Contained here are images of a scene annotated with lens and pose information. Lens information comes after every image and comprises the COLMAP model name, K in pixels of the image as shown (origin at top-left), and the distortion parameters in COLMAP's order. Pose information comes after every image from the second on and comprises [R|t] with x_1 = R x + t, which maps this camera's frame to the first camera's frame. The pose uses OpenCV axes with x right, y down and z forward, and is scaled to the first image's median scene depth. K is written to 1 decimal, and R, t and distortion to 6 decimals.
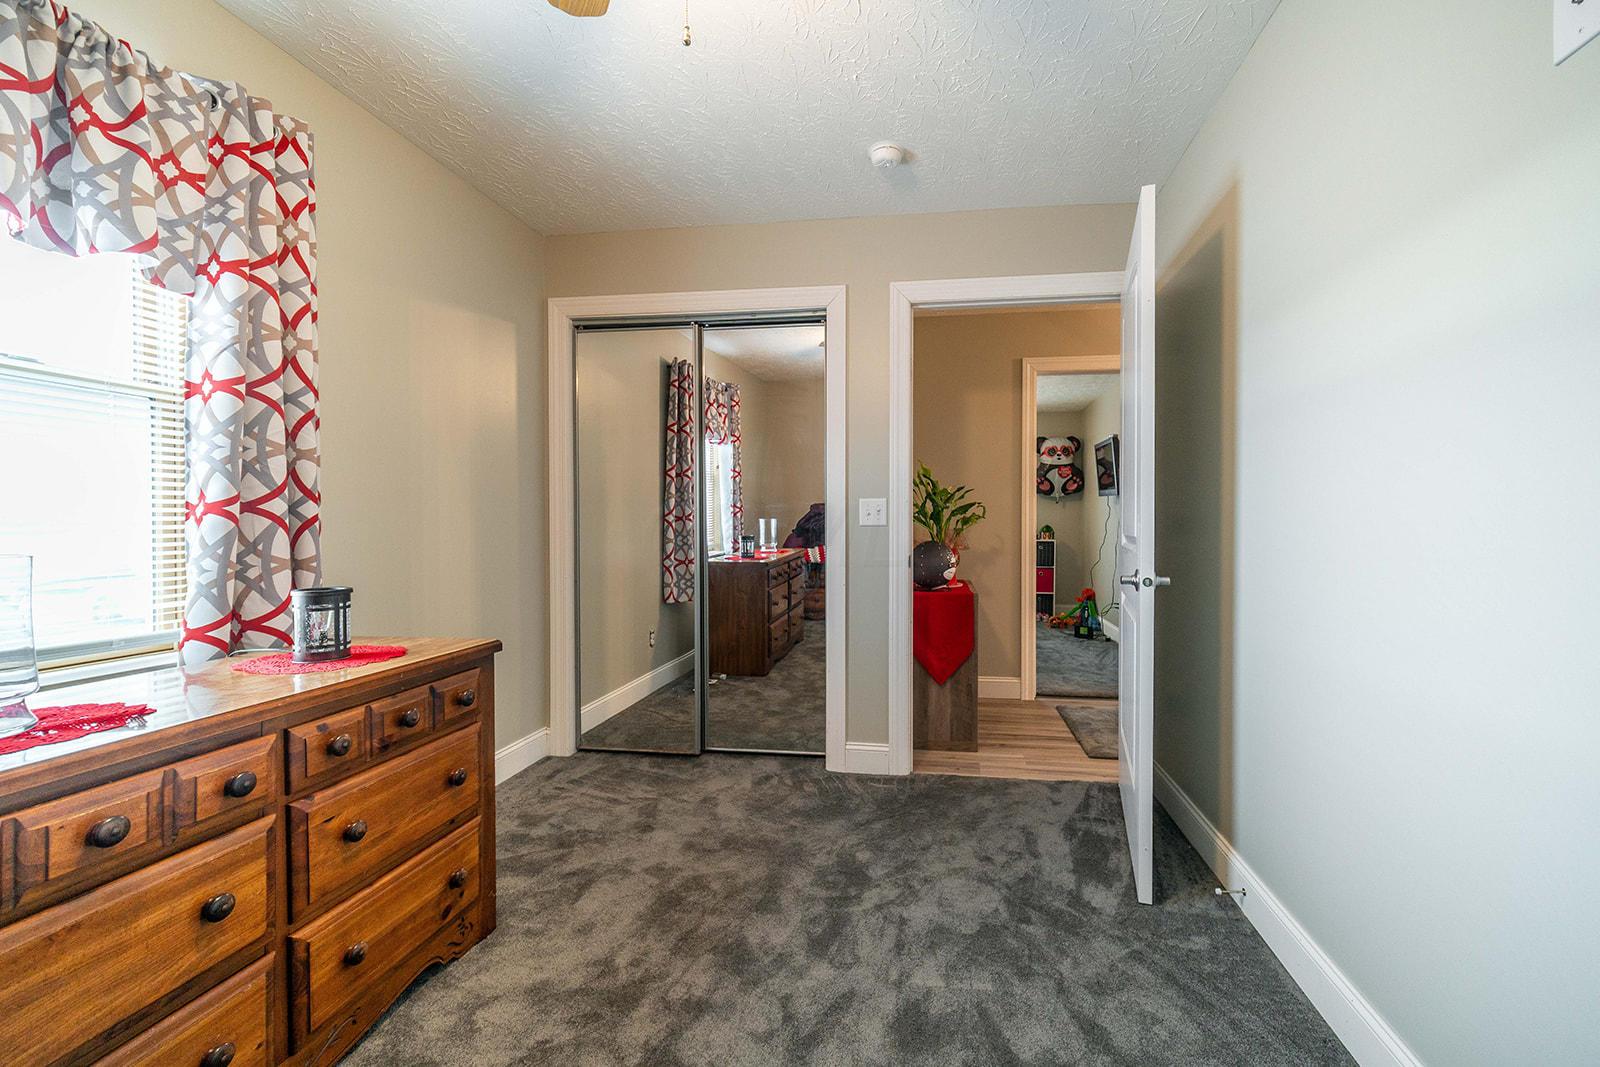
lens RADIAL K [[659.8, 0, 833.9], [0, 659.8, 532.4], [0, 0, 1]] dist [-0.001159, 0.000384]
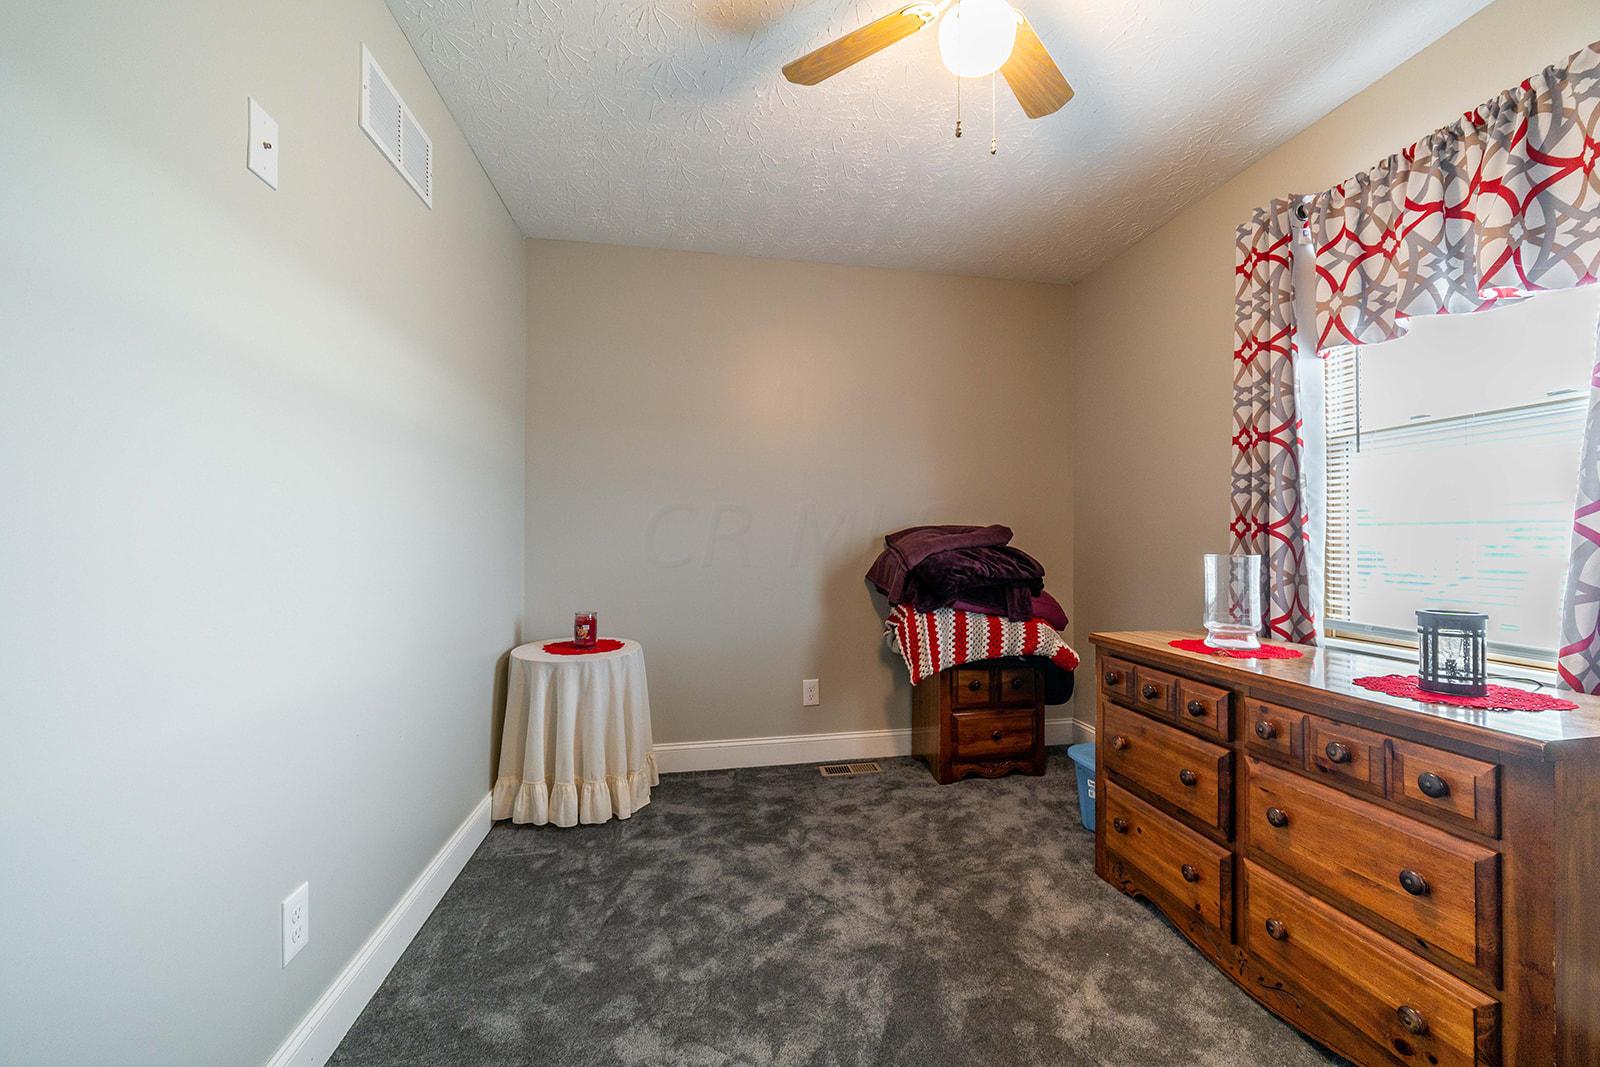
lens RADIAL K [[647.1, 0, 844.0], [0, 647.1, 531.2], [0, 0, 1]] dist [-0.003603, 0.000314]
pose [[-0.925616, -0.018497, -0.378011, 0.370784], [-0.017866, 0.999827, -0.005177, -0.003203], [0.378041, 0.001962, -0.925787, 1.791887]]
